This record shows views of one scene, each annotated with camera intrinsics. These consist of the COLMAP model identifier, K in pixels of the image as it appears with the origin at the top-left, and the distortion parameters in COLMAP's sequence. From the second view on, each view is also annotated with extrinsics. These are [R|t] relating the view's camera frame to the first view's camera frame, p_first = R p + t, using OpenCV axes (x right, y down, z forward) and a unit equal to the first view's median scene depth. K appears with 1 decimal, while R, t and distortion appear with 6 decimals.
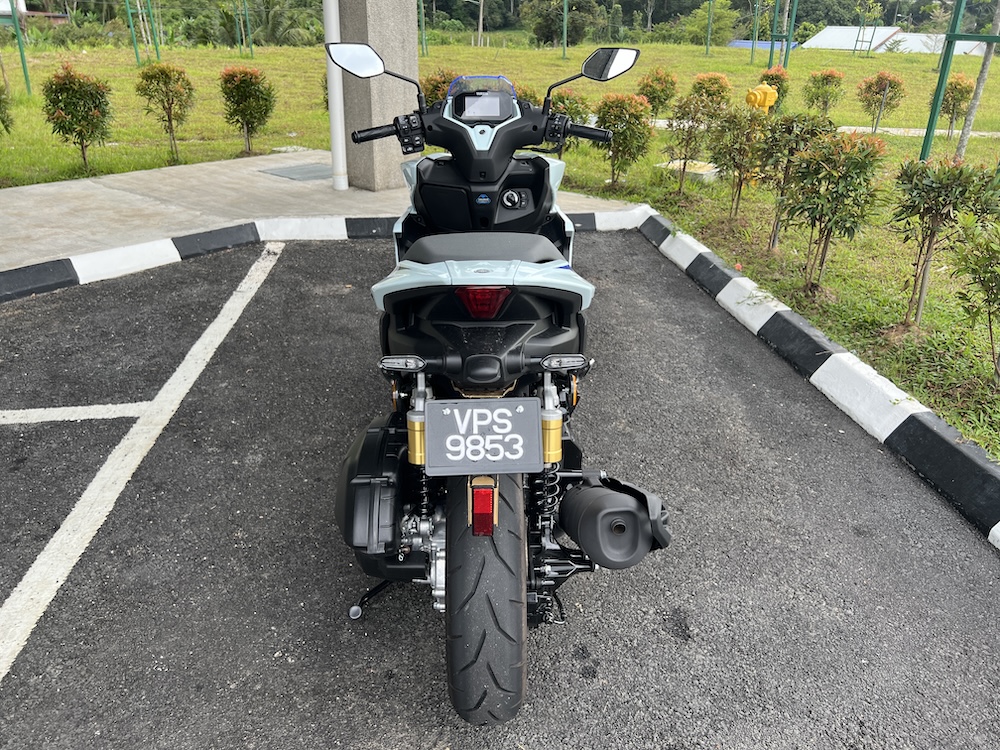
lens RADIAL K [[766.6, 0, 498.8], [0, 766.6, 382.3], [0, 0, 1]] dist [0.039349, -0.054547]
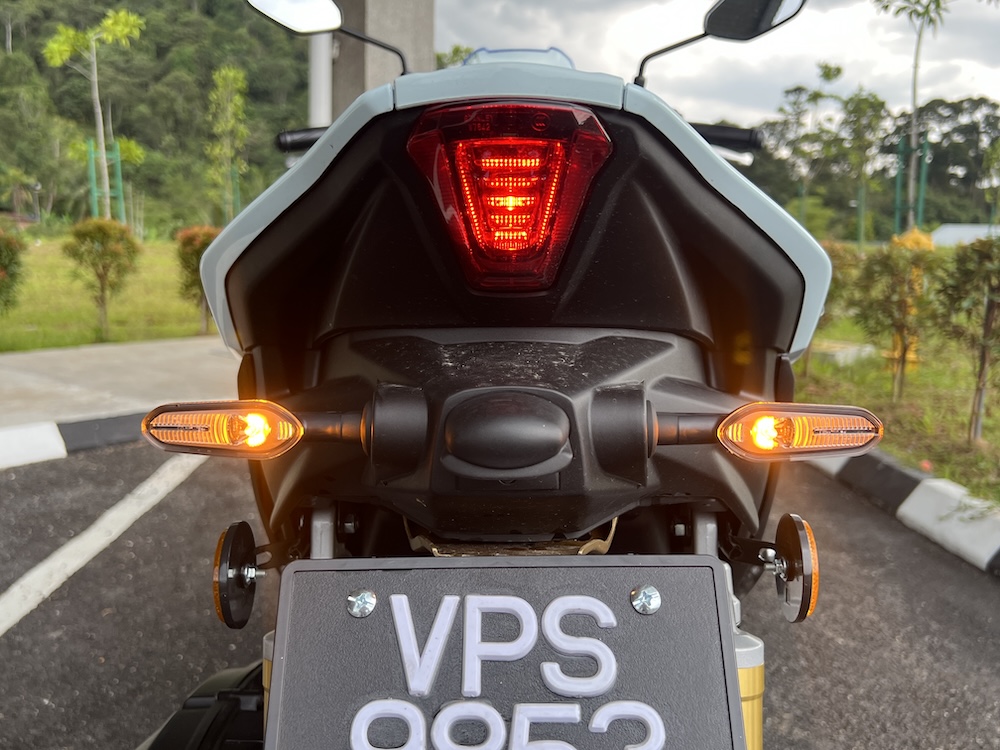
lens RADIAL K [[998.5, 0, 488.0], [0, 998.5, 378.4], [0, 0, 1]] dist [0.000545, -0.013214]
pose [[0.998664, 0.003721, -0.051547, -0.003342], [-0.018122, 0.959284, -0.281861, 0.022357], [0.048399, 0.282419, 0.958069, 0.247481]]
